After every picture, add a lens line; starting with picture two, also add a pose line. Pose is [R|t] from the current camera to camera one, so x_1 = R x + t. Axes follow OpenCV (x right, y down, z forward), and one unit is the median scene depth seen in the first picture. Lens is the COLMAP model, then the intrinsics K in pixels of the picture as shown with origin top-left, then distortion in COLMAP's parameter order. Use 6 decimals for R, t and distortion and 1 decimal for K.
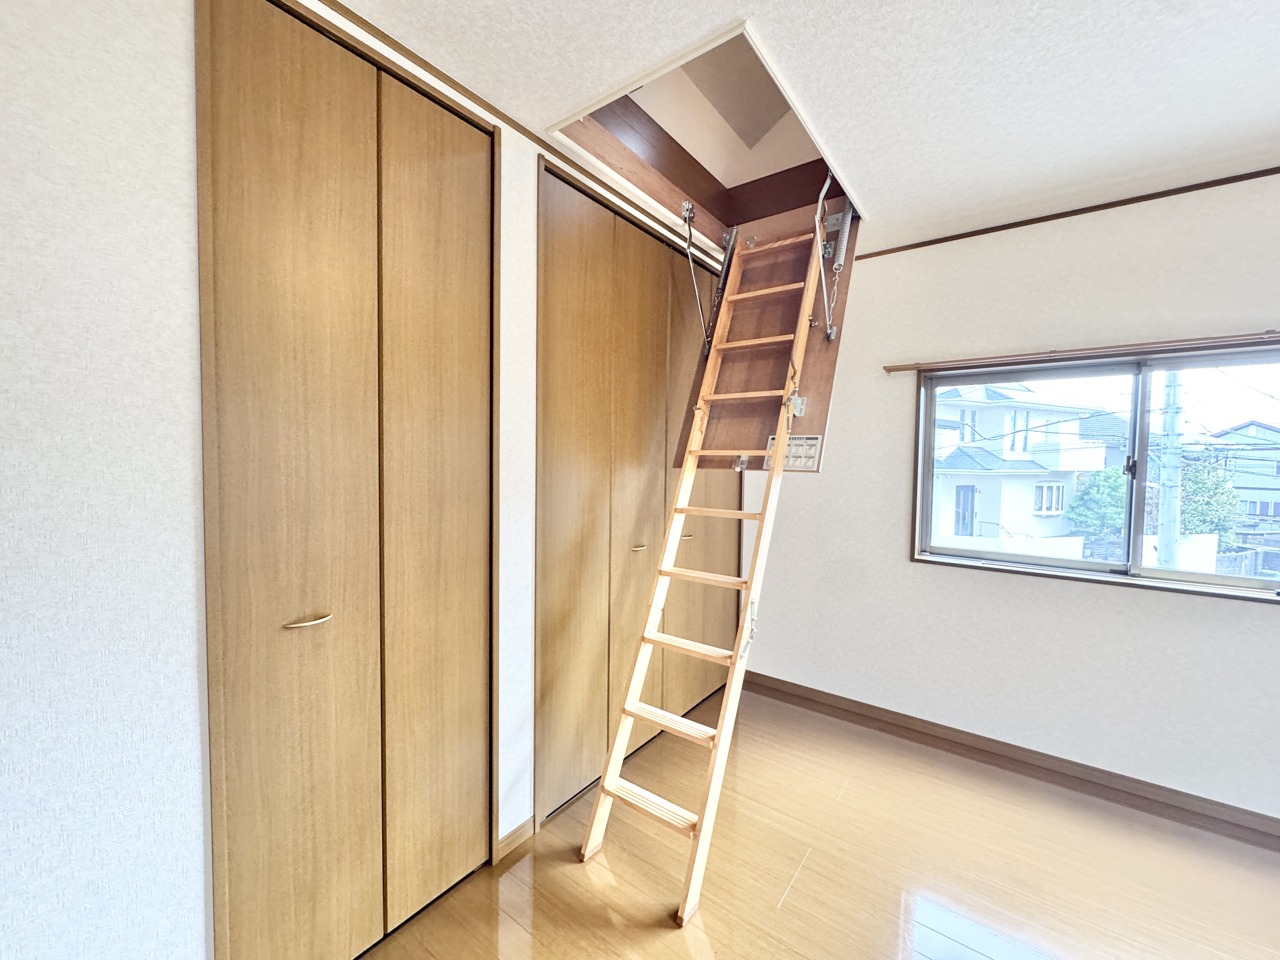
lens RADIAL K [[512.1, 0, 640.0], [0, 512.1, 480.0], [0, 0, 1]] dist [-0.003650, -0.000495]
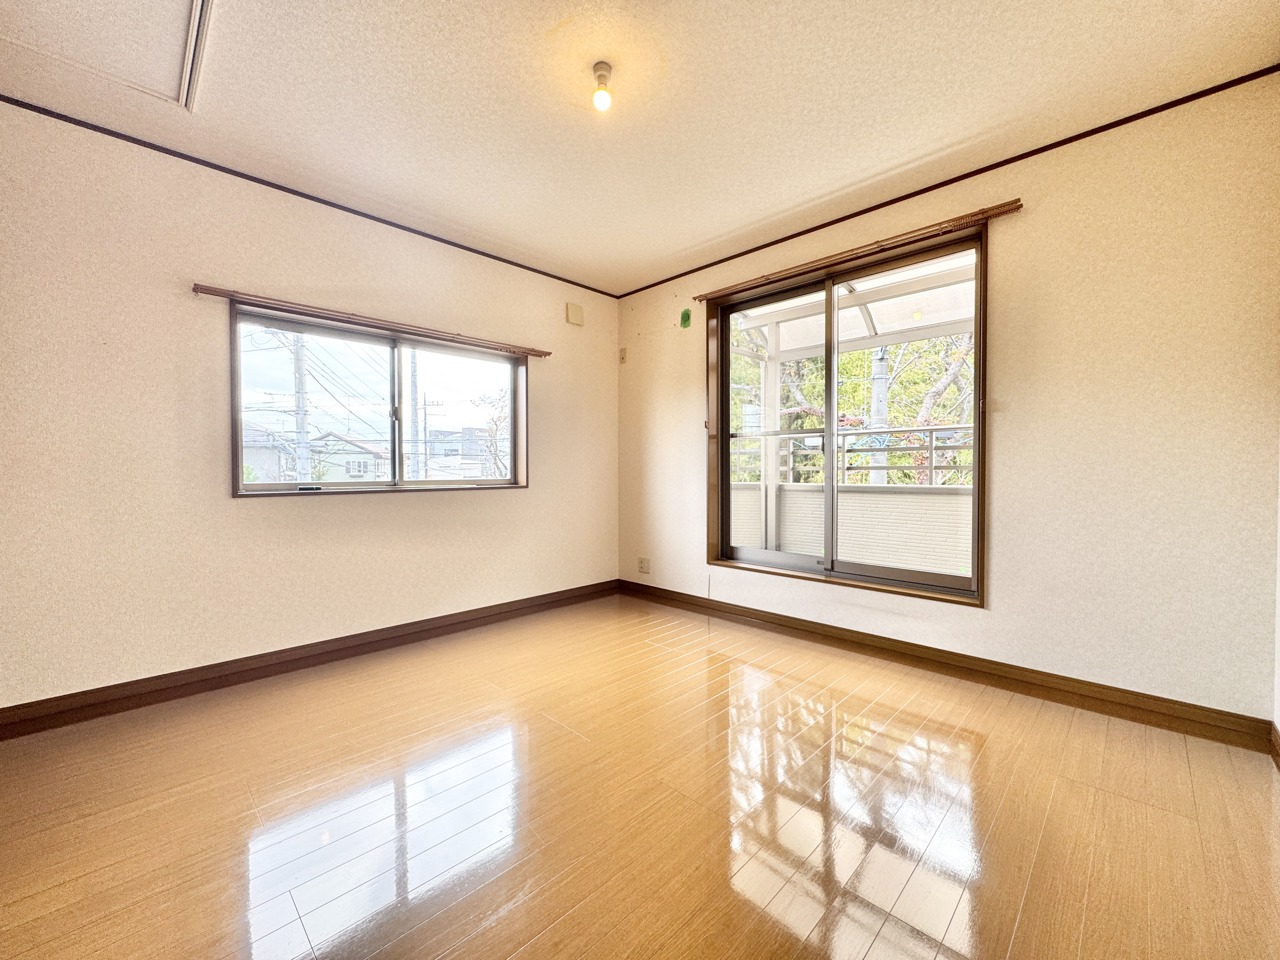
lens RADIAL K [[512.1, 0, 640.0], [0, 512.1, 480.0], [0, 0, 1]] dist [-0.003650, -0.000495]
pose [[0.139635, -0.032774, 0.989661, -0.336652], [0.045421, 0.998612, 0.026662, 0.145399], [-0.989161, 0.041229, 0.140930, 0.112077]]
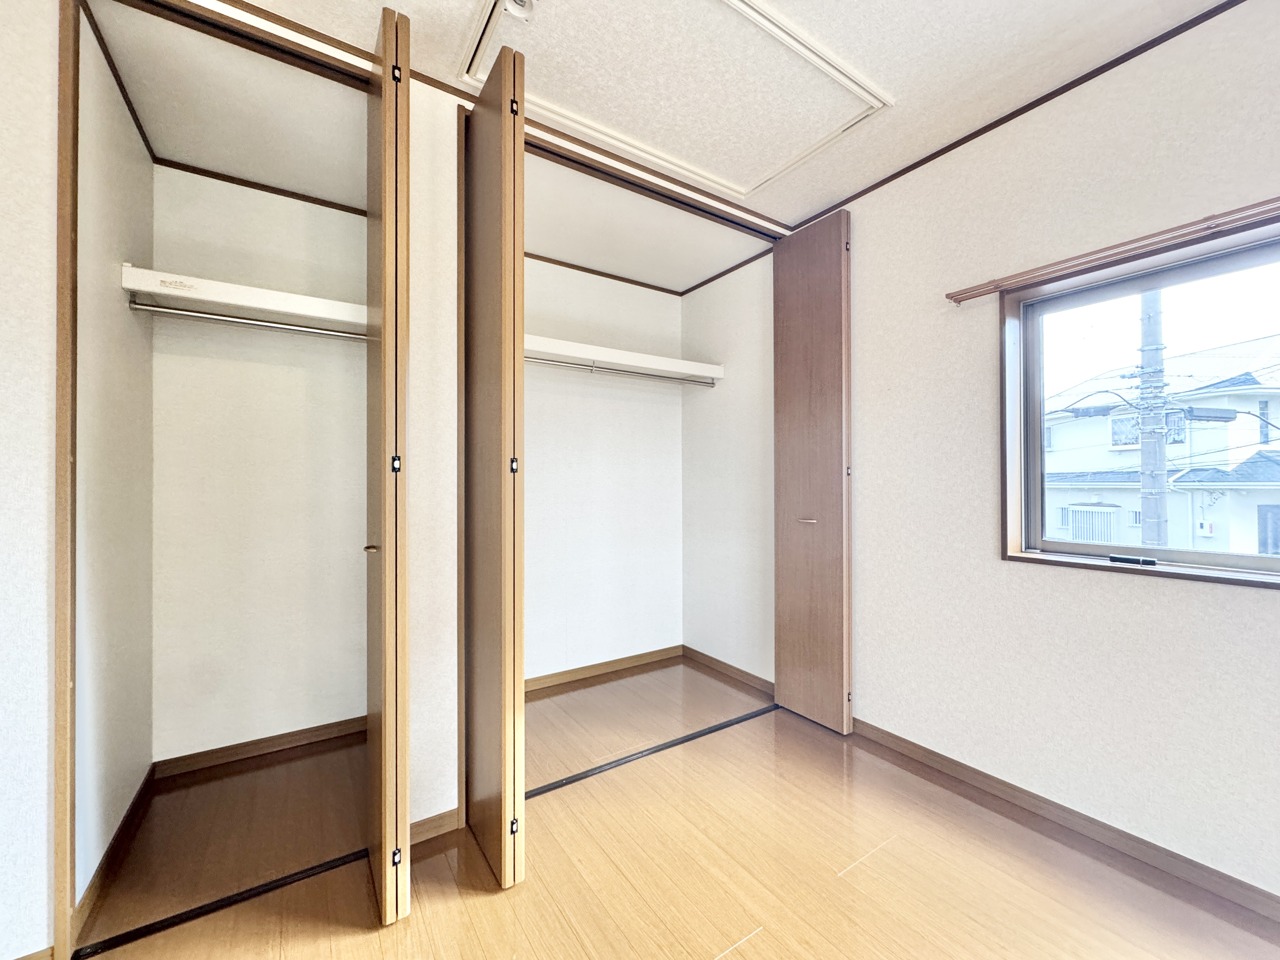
lens RADIAL K [[512.1, 0, 640.0], [0, 512.1, 480.0], [0, 0, 1]] dist [-0.003650, -0.000495]
pose [[0.940858, -0.019744, -0.338226, 0.318984], [0.002428, 0.998668, -0.051543, 0.090320], [0.338793, 0.047673, 0.939652, 0.171252]]
